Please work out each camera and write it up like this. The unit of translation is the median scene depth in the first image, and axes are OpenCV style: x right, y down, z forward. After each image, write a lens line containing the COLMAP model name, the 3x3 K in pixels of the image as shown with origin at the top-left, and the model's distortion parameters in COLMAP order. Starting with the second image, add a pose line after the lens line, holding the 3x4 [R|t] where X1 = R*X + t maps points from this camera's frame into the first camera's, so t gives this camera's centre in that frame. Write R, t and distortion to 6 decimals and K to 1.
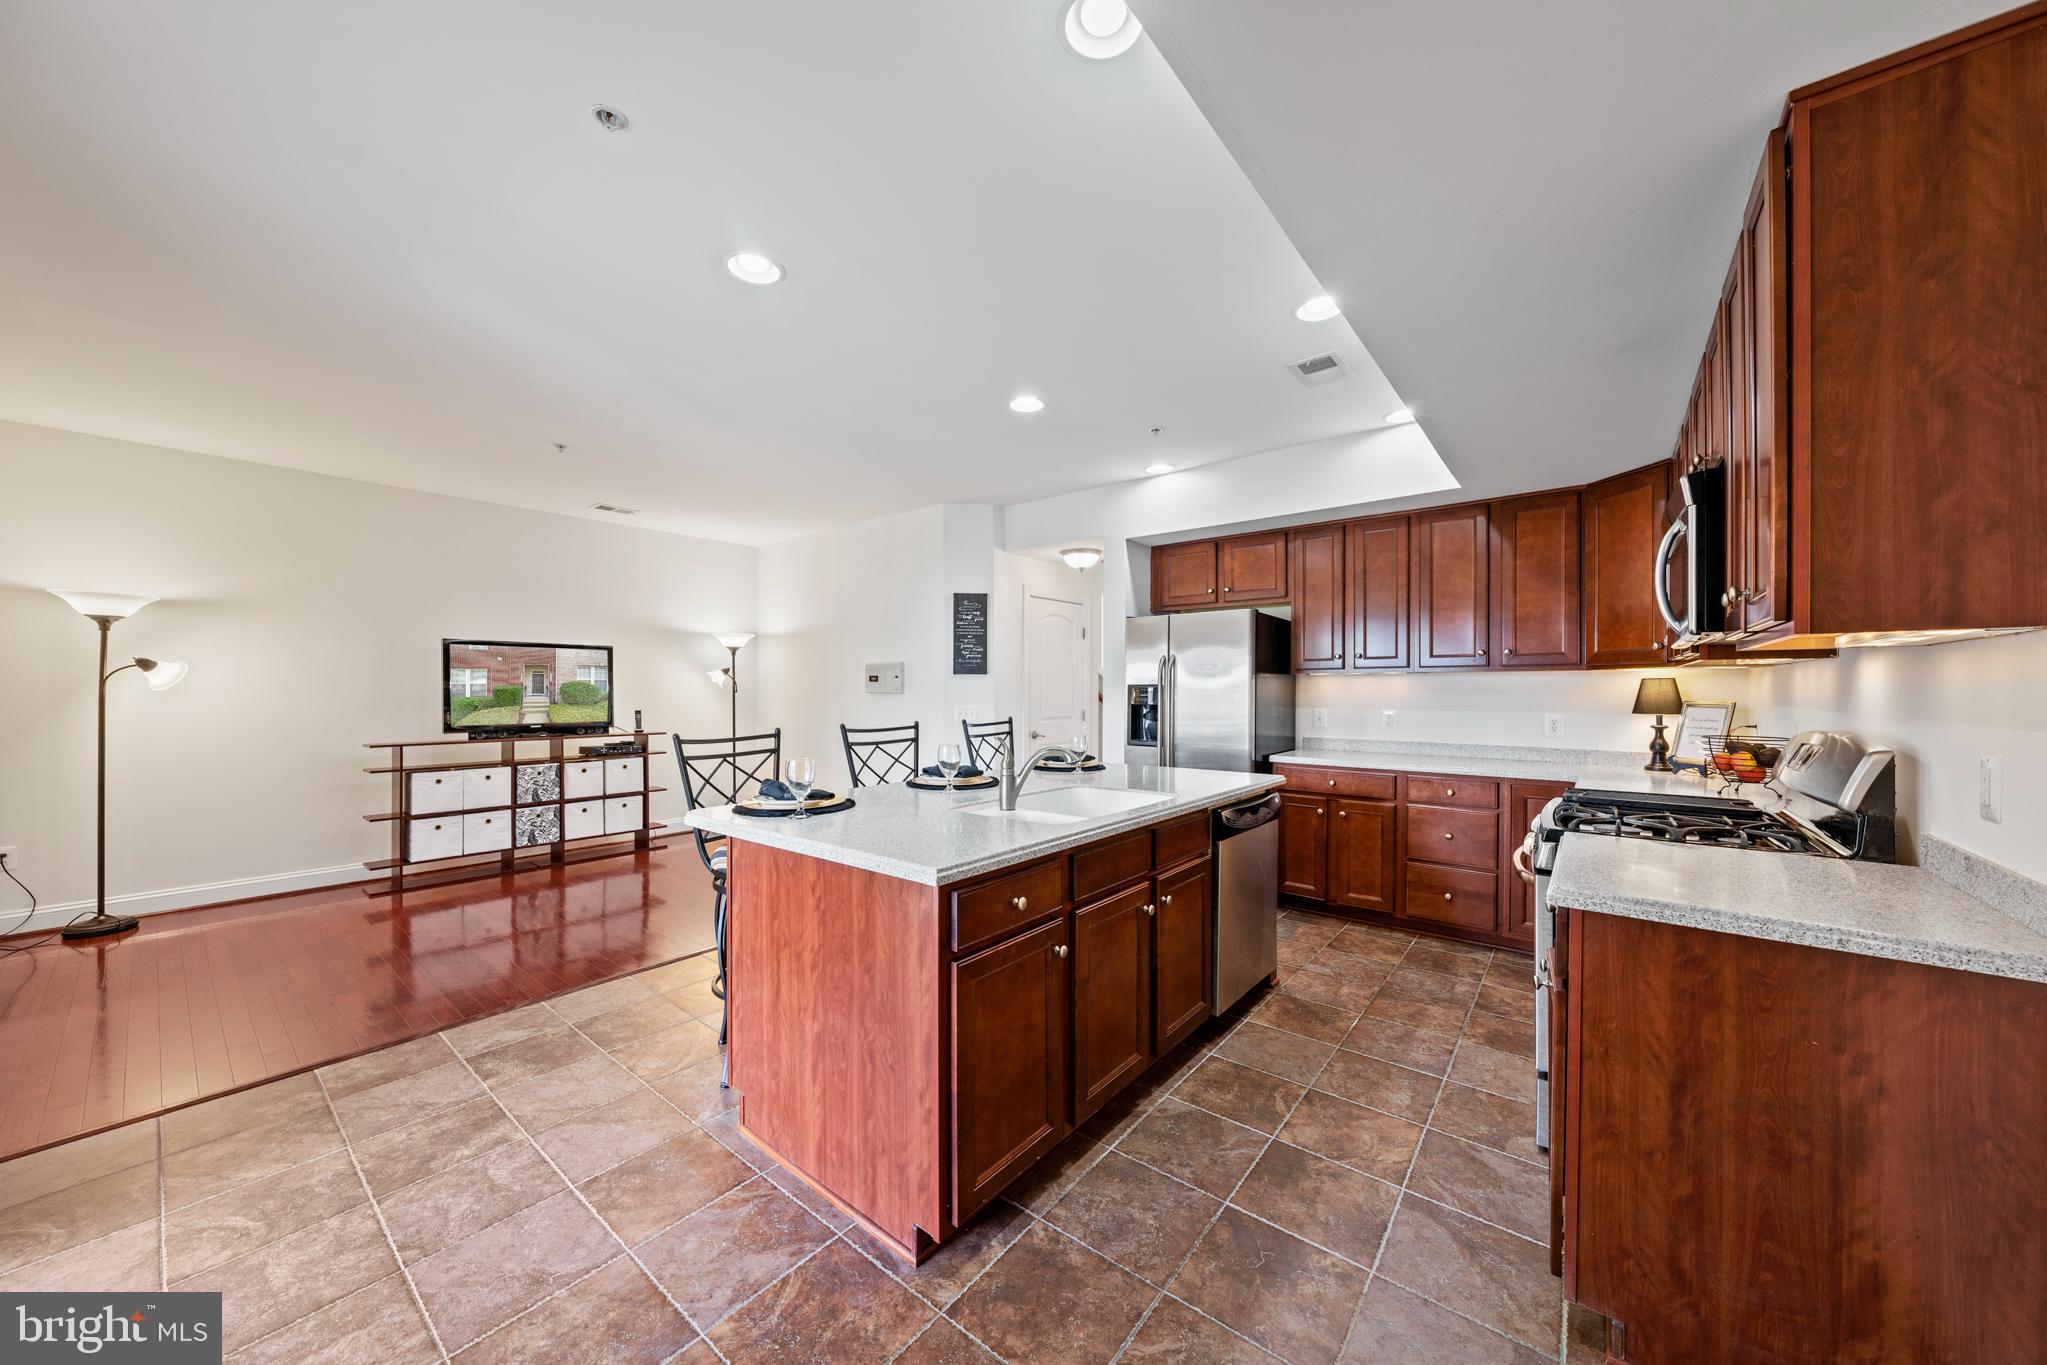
lens RADIAL K [[712.6, 0, 1013.2], [0, 712.6, 695.2], [0, 0, 1]] dist [0.001692, 0.000492]
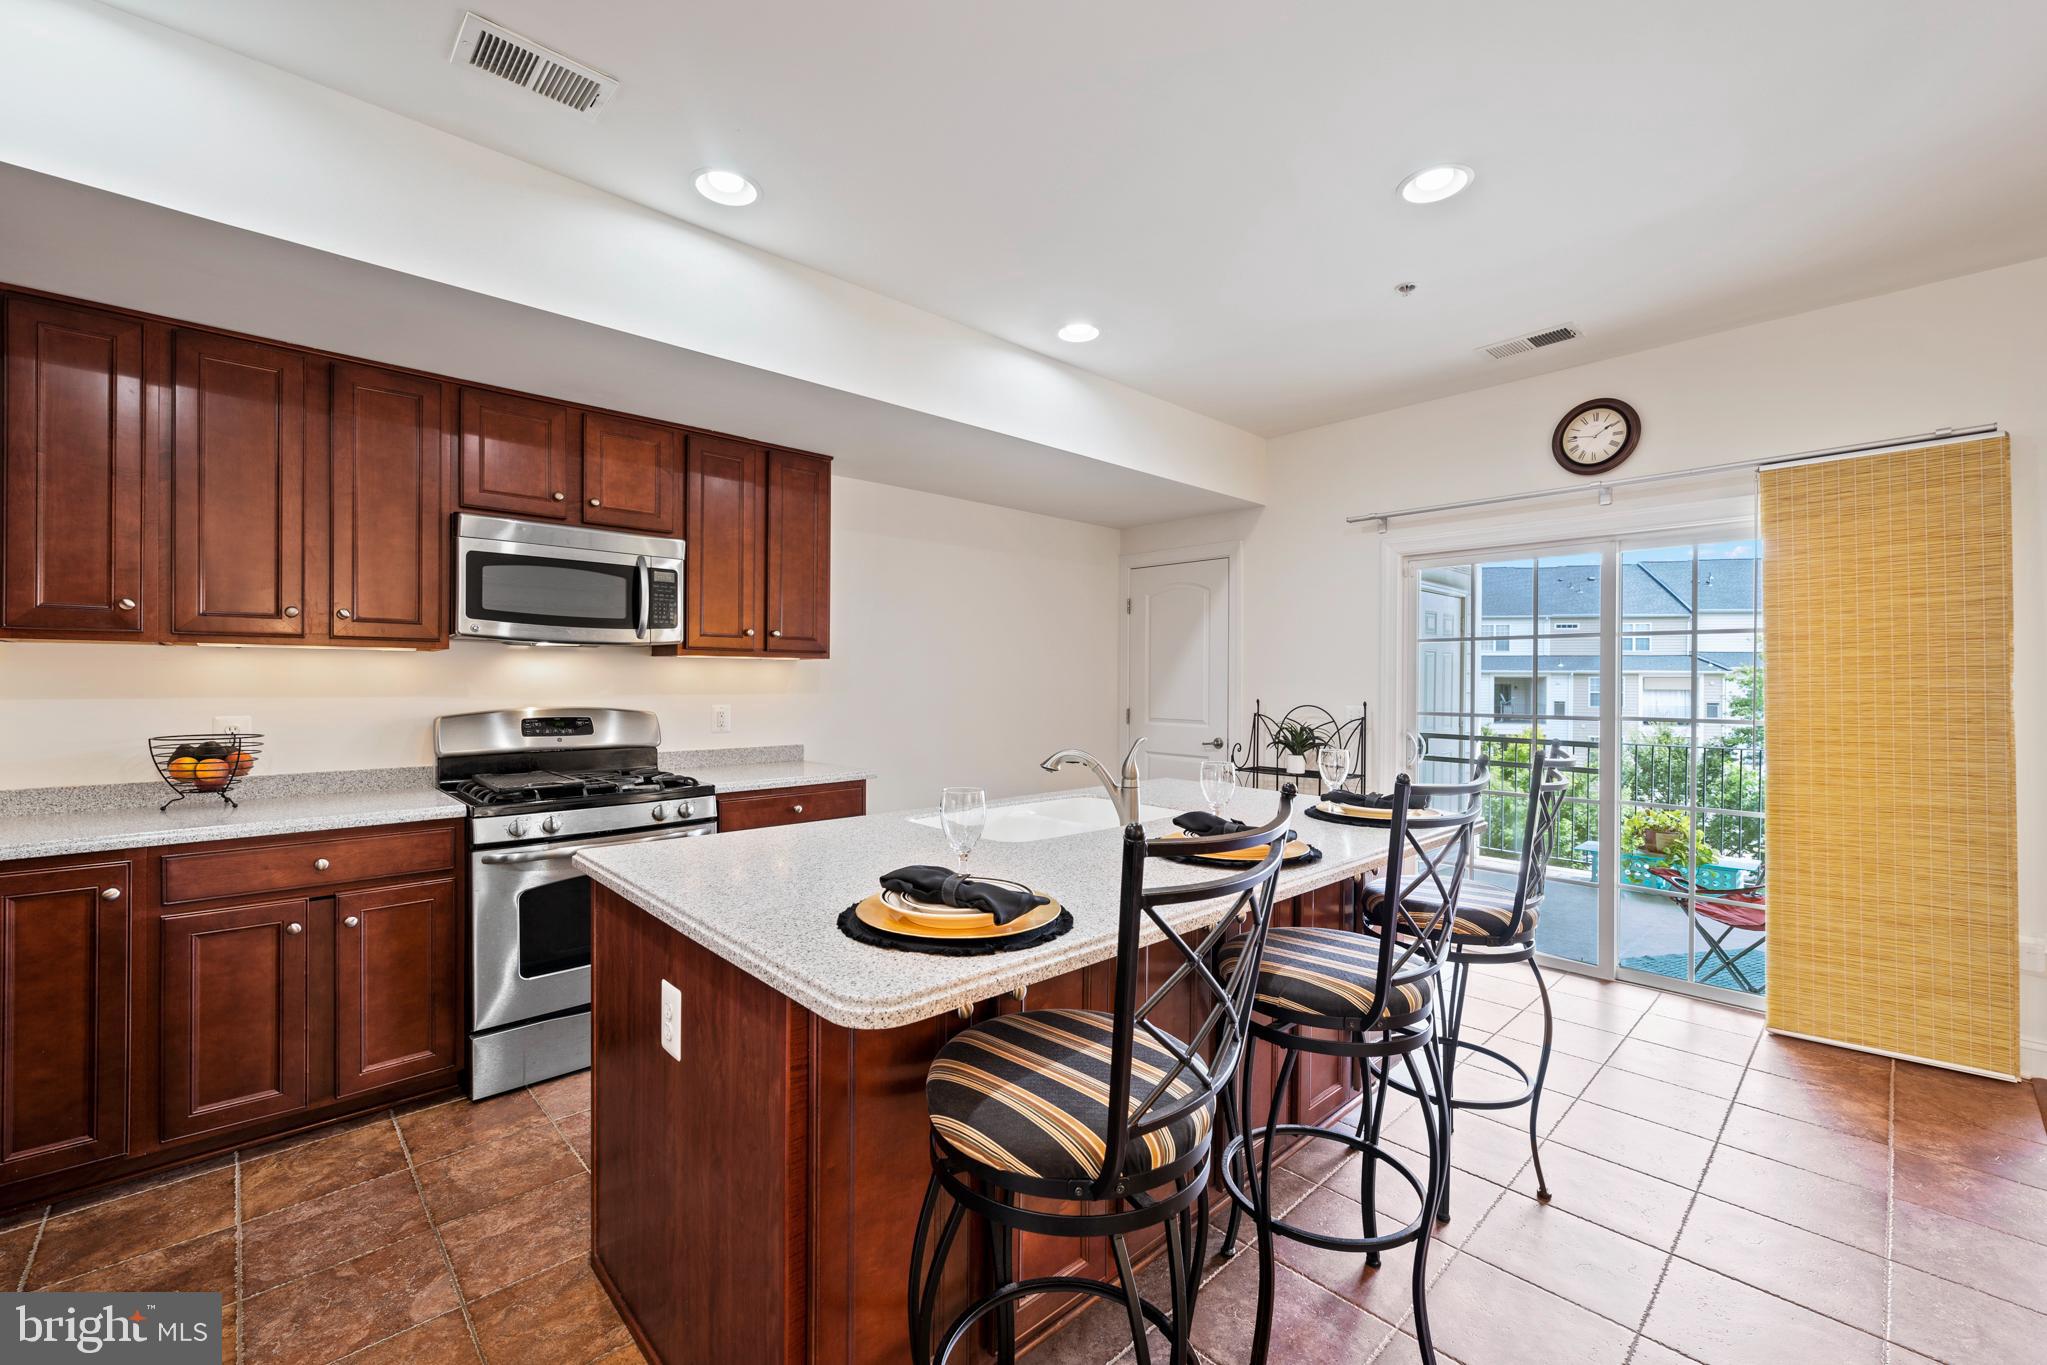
lens RADIAL K [[830.1, 0, 1022.7], [0, 830.1, 681.6], [0, 0, 1]] dist [0.002322, -0.001093]
pose [[-0.992376, -0.004664, 0.123157, -0.002065], [-0.003904, 0.999972, 0.006411, -0.008063], [-0.123184, 0.005881, -0.992366, 1.232130]]
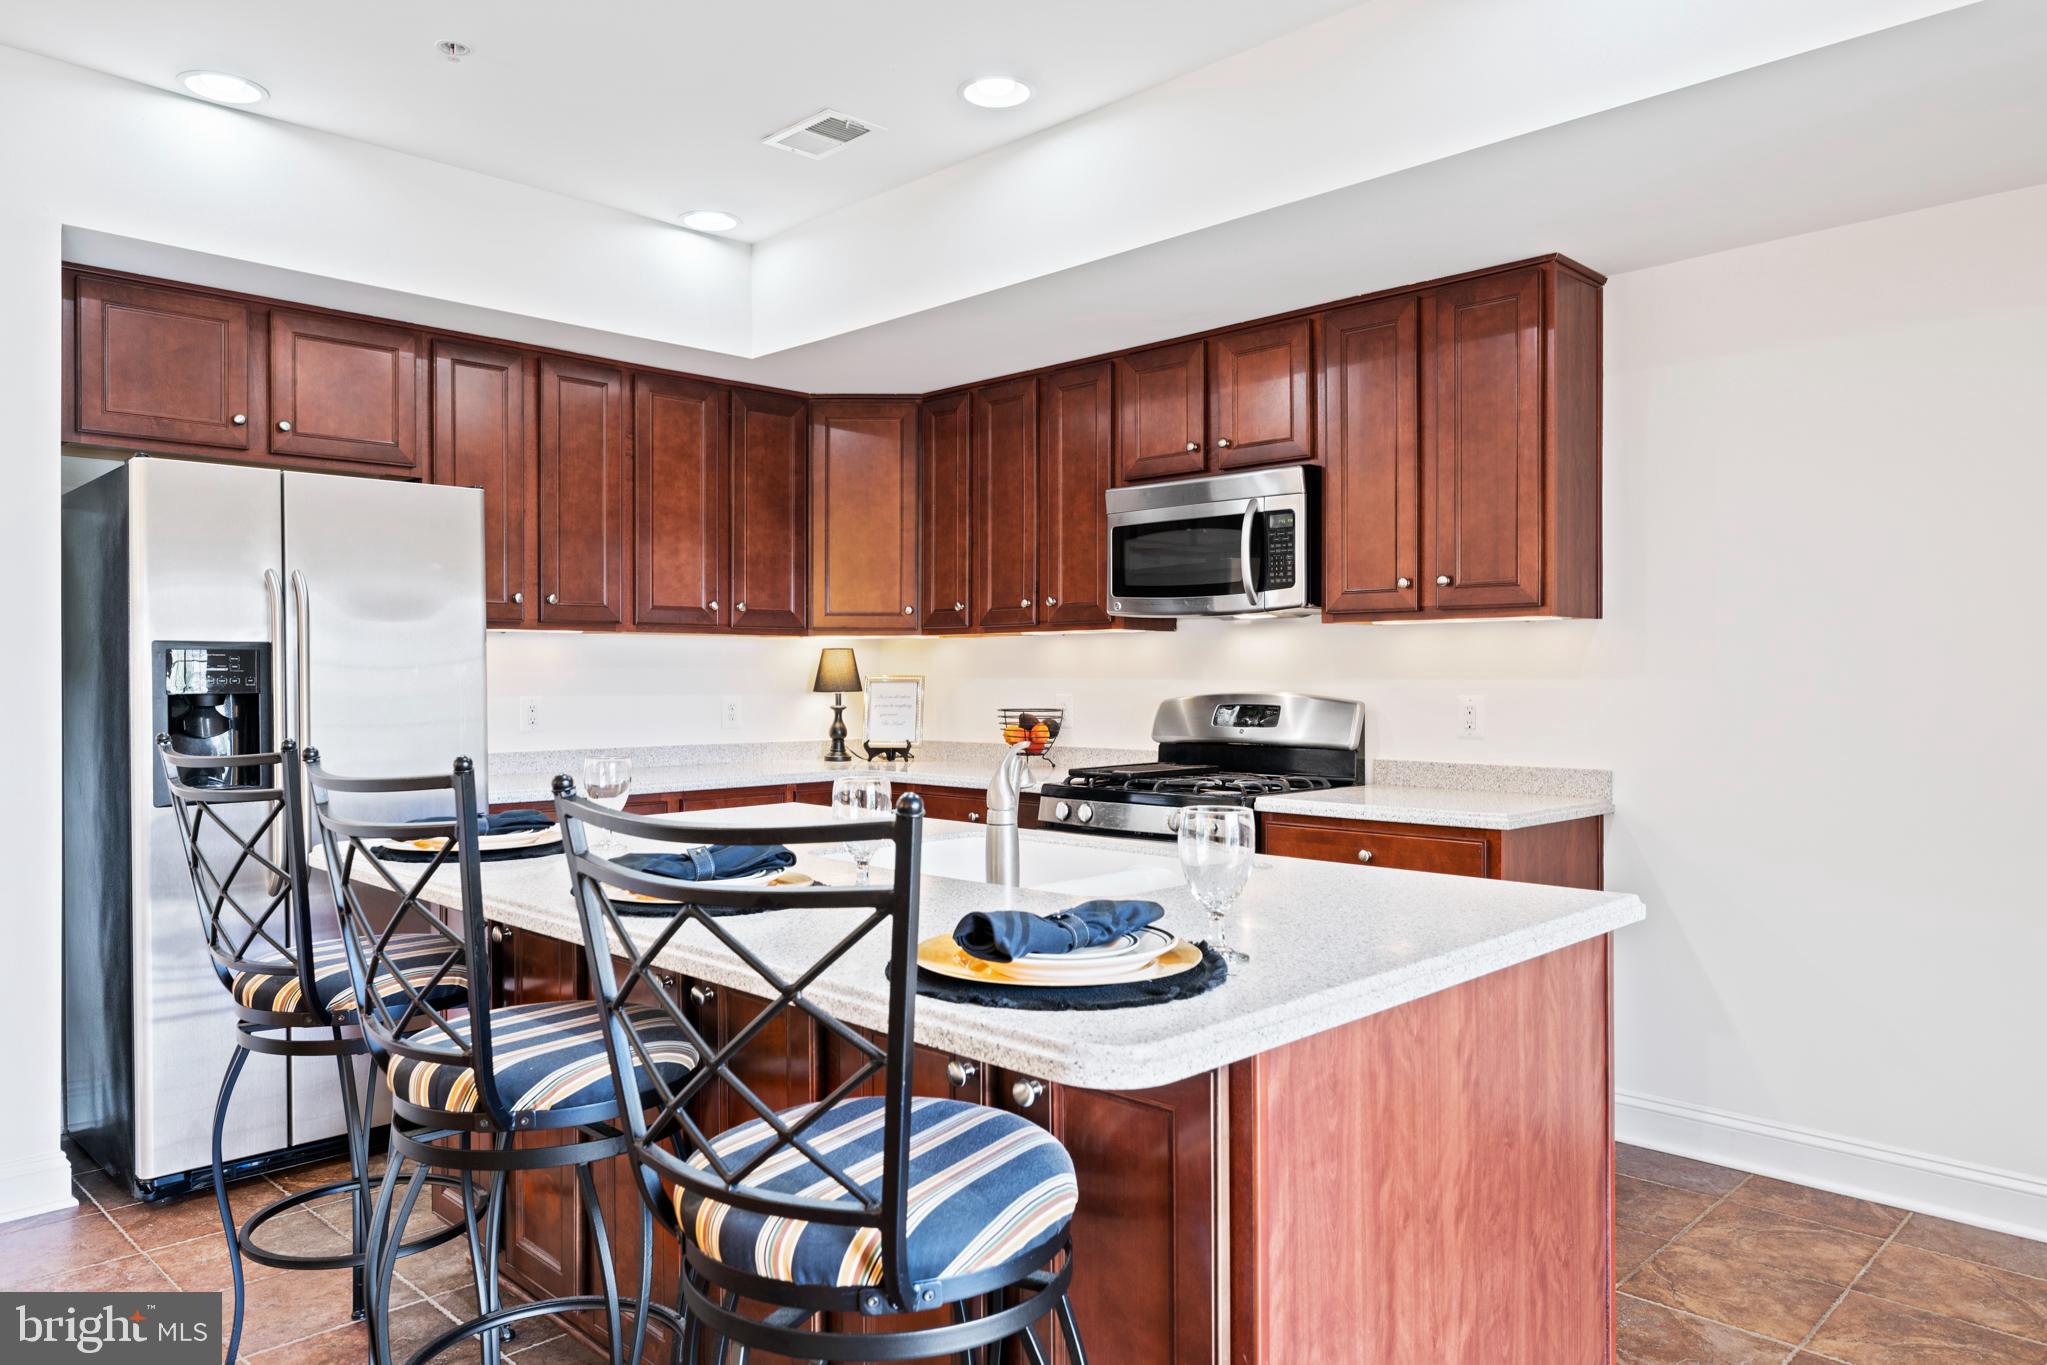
lens RADIAL K [[1381.8, 0, 1015.5], [0, 1381.8, 692.6], [0, 0, 1]] dist [-0.011858, -0.003186]
pose [[0.088563, -0.014126, 0.995970, -0.584027], [0.011256, 0.999850, 0.013180, 0.007298], [-0.996007, 0.010044, 0.088708, 0.577028]]
